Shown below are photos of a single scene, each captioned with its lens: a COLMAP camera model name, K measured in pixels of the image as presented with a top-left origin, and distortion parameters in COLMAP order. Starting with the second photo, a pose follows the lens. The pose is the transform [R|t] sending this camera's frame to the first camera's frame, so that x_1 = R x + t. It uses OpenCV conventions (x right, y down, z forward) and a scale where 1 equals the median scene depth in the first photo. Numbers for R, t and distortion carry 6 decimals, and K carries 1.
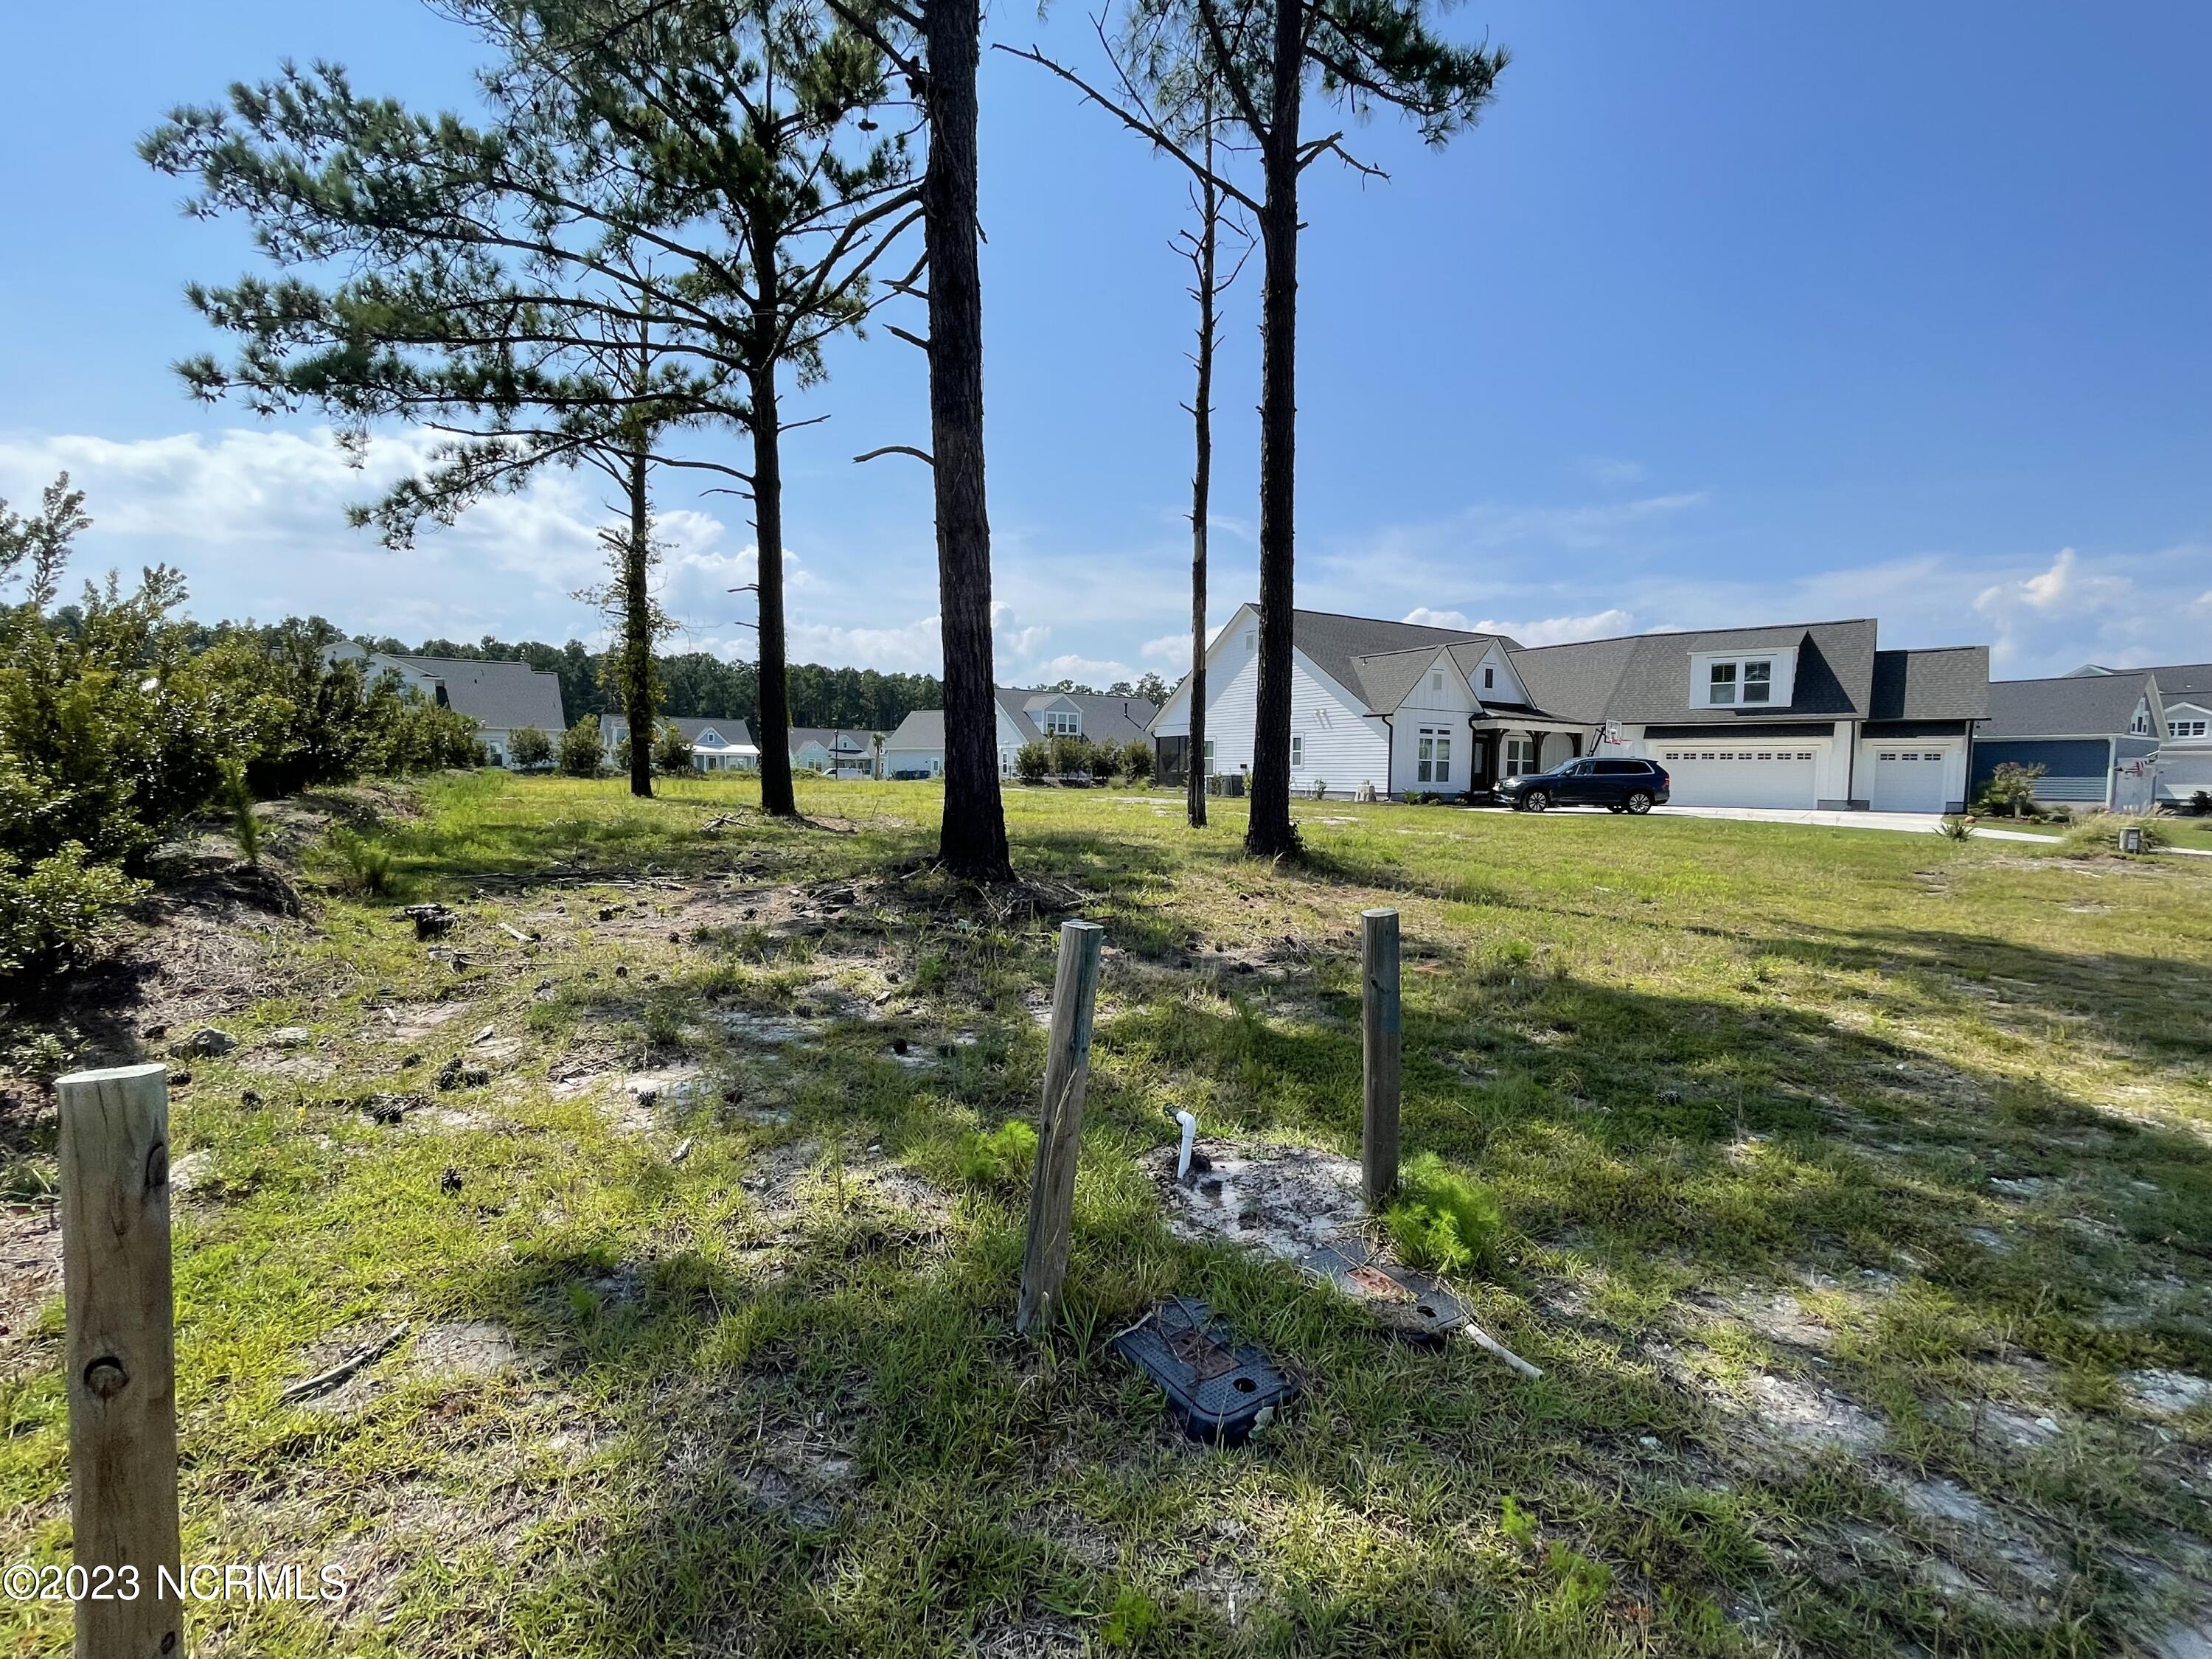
lens RADIAL K [[995.4, 0, 1100.6], [0, 995.4, 819.3], [0, 0, 1]] dist [0.003733, 0.005210]
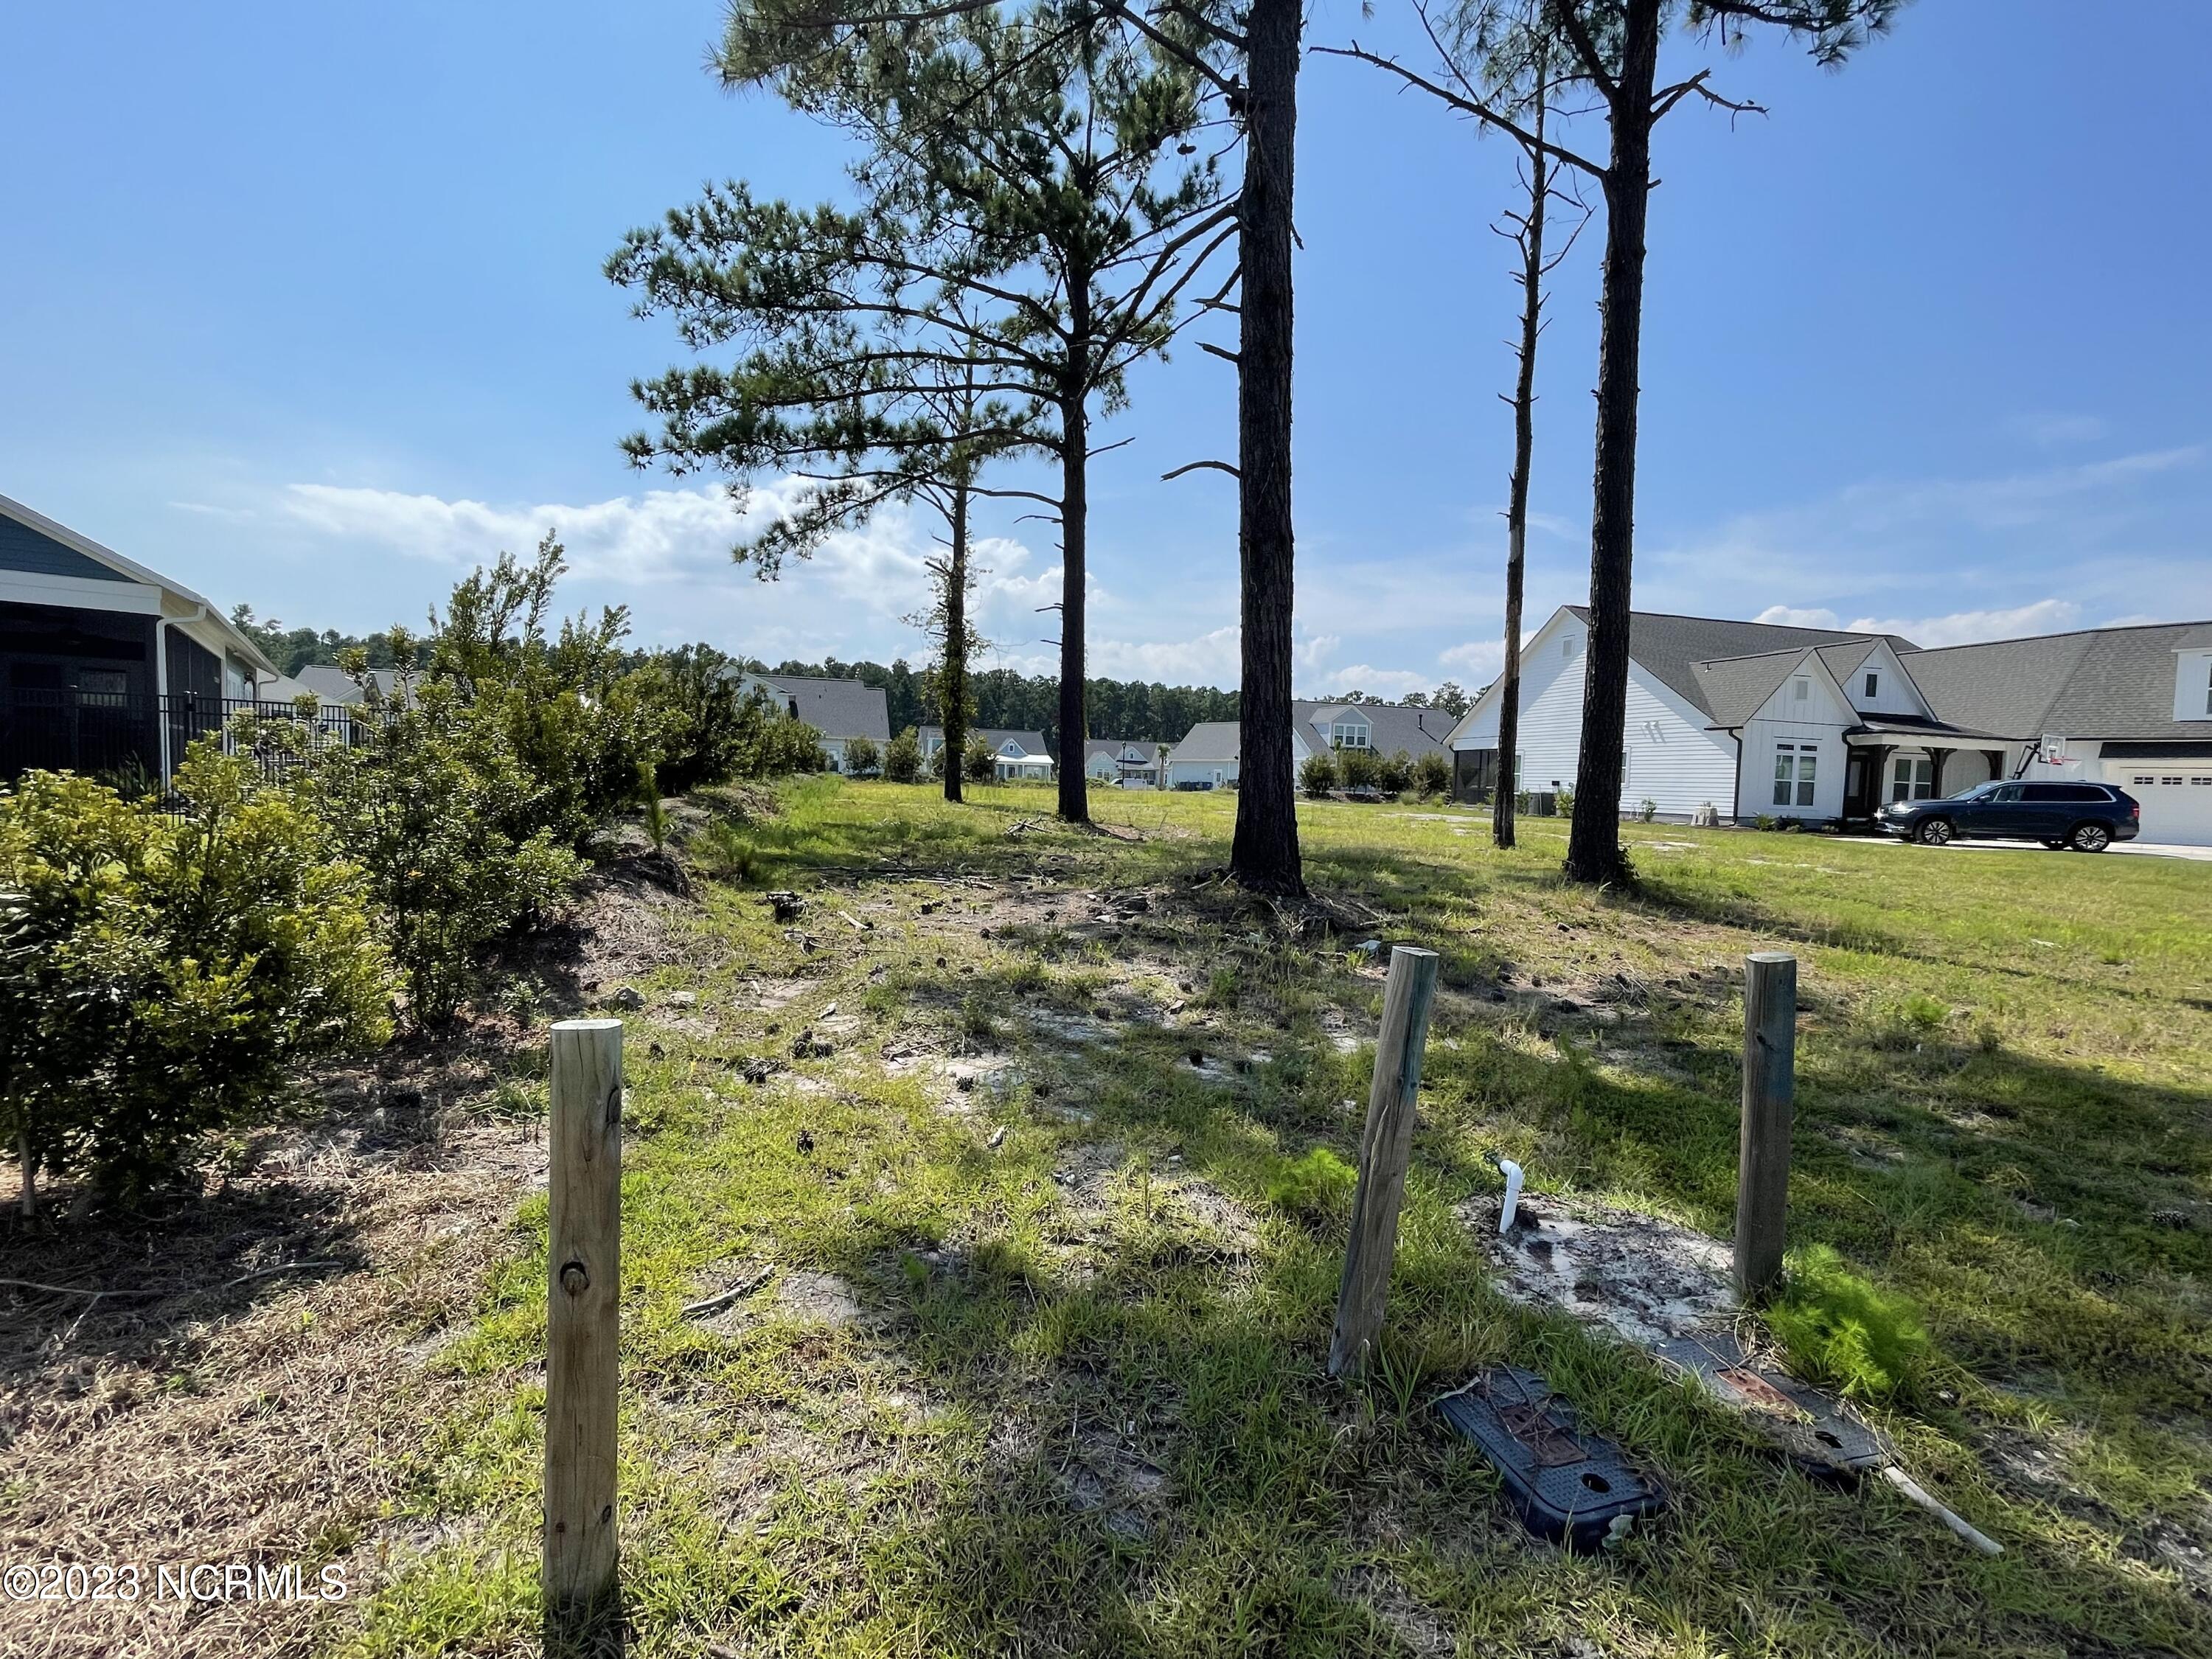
lens RADIAL K [[995.4, 0, 1099.2], [0, 995.4, 818.6], [0, 0, 1]] dist [0.003733, 0.005210]
pose [[0.960215, 0.027710, -0.277882, -0.015231], [-0.031268, 0.999476, -0.008380, 0.000041], [0.277504, 0.016735, 0.960579, 0.005714]]
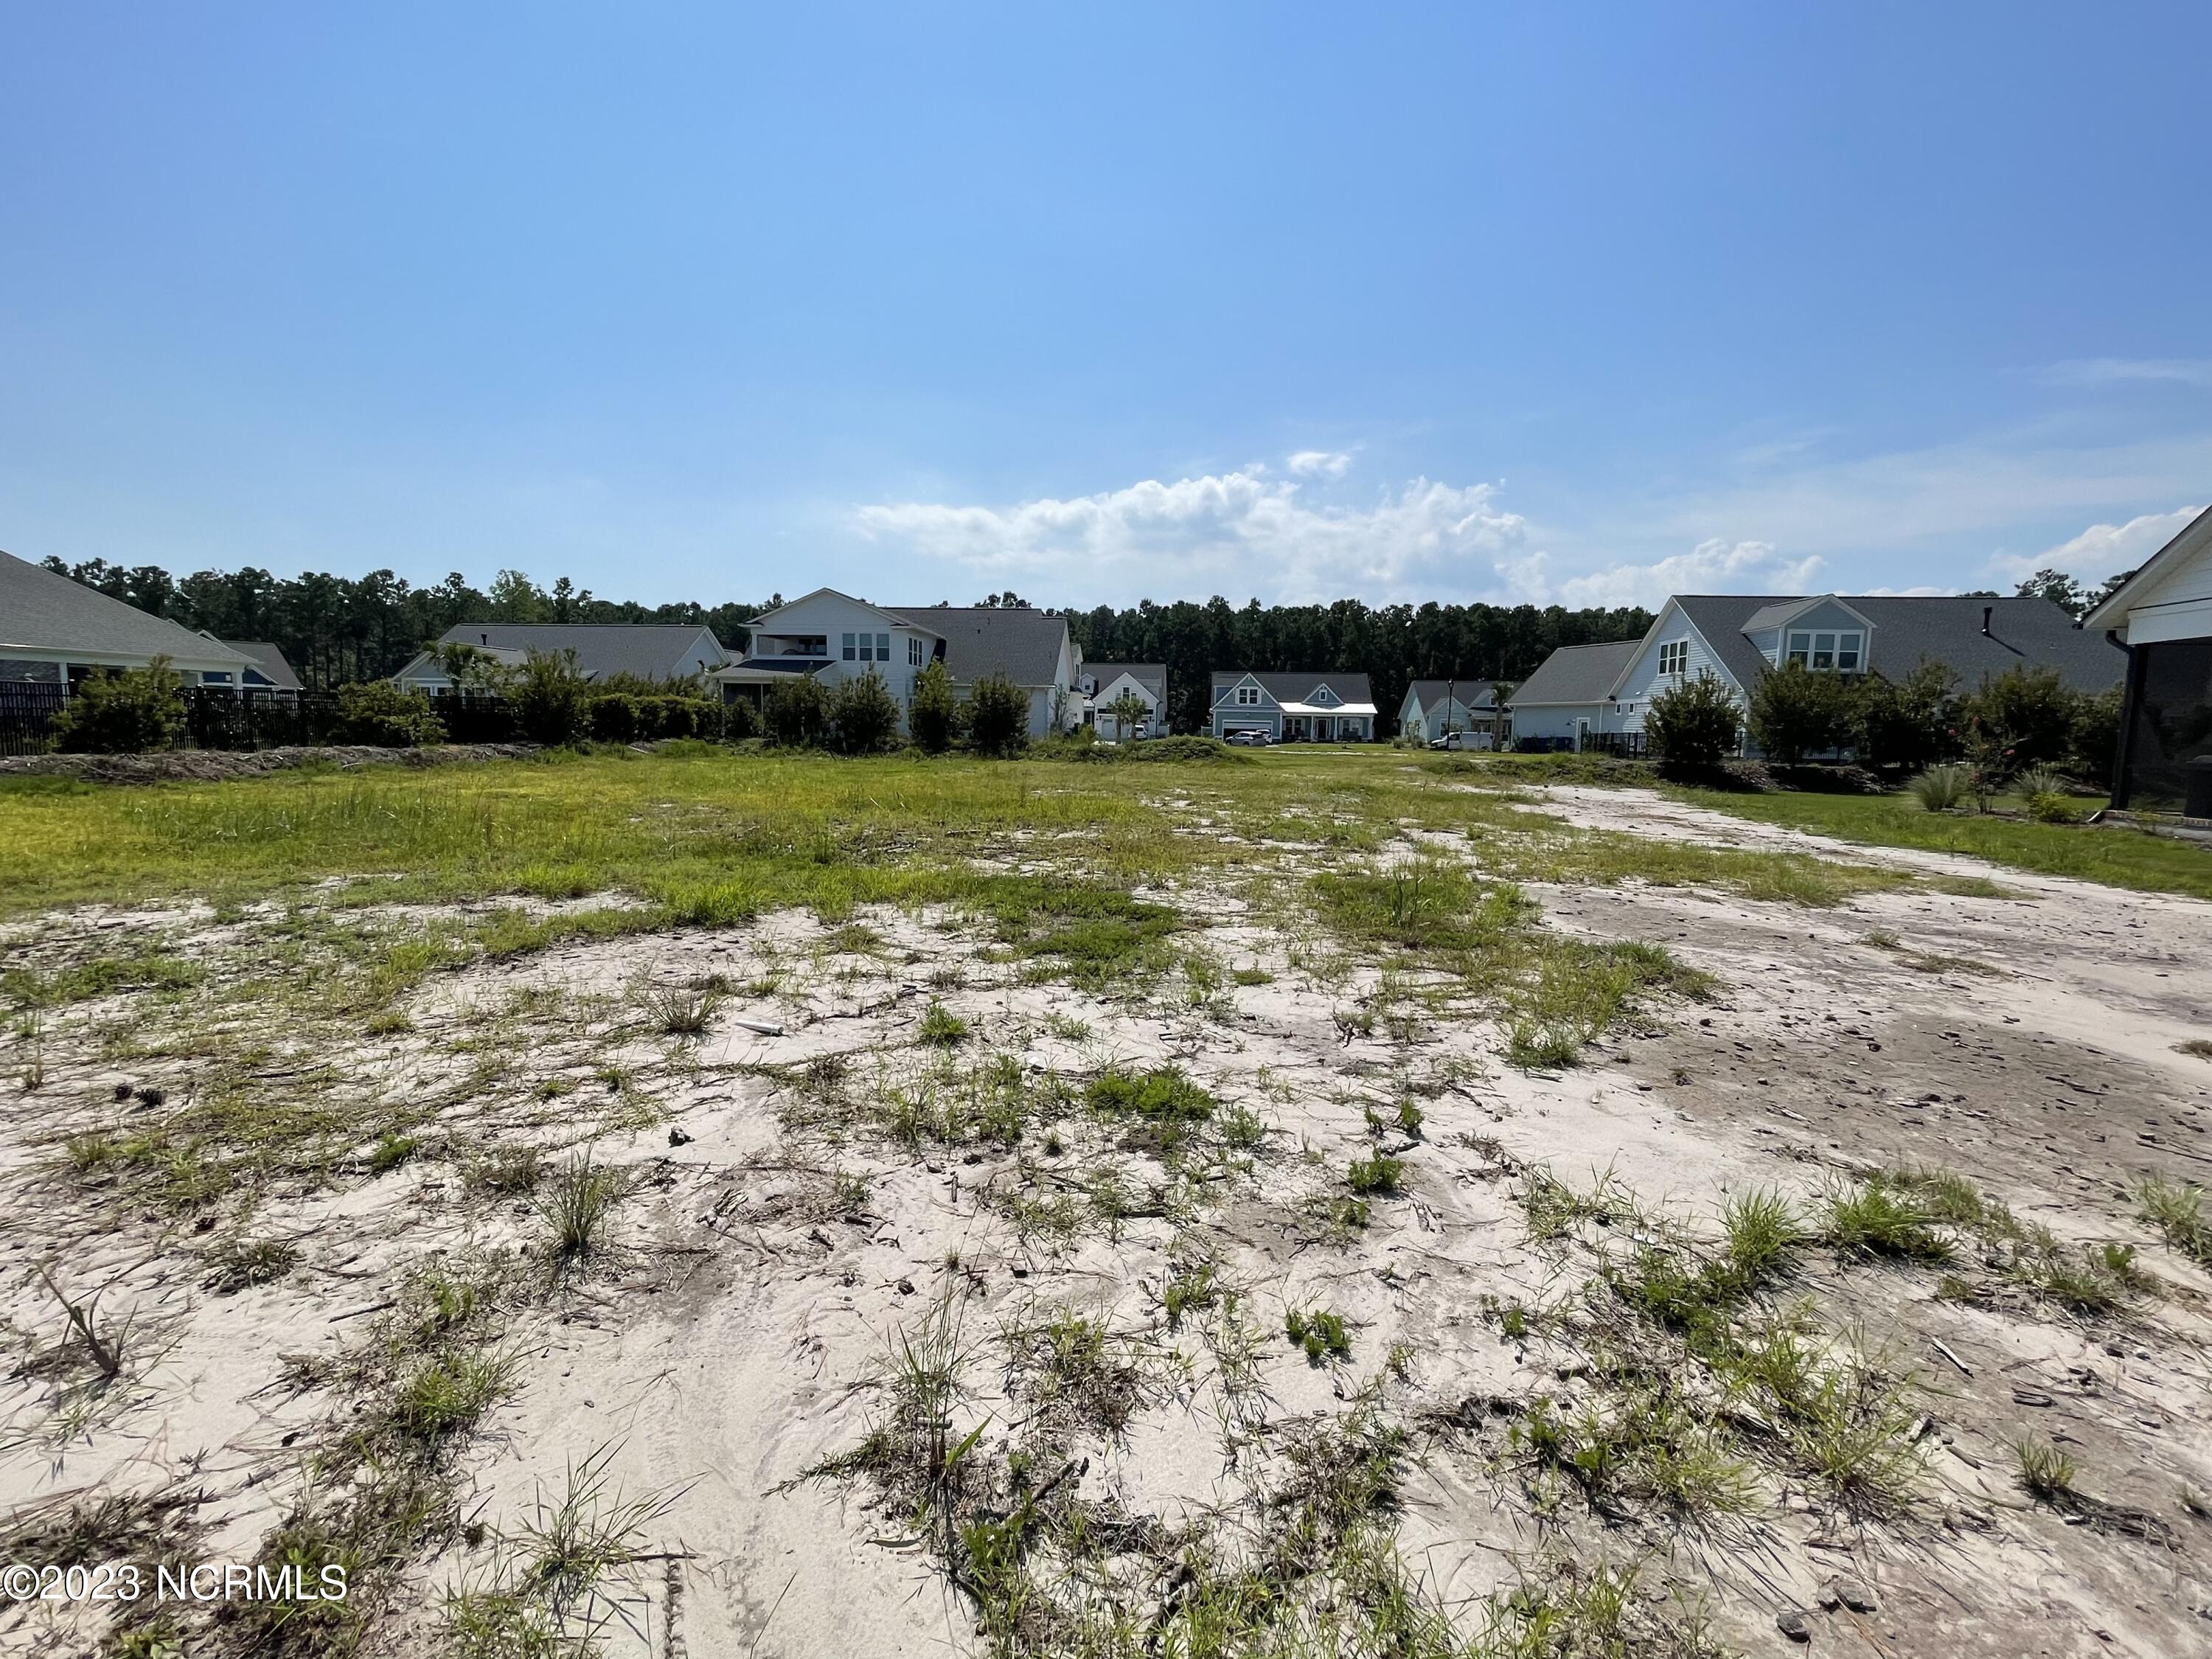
lens RADIAL K [[995.4, 0, 1104.2], [0, 995.4, 829.8], [0, 0, 1]] dist [0.003733, 0.005210]
pose [[0.771427, 0.065724, -0.632914, 0.100958], [-0.033901, 0.997484, 0.062261, -0.264254], [0.635414, -0.026573, 0.771714, 4.130706]]
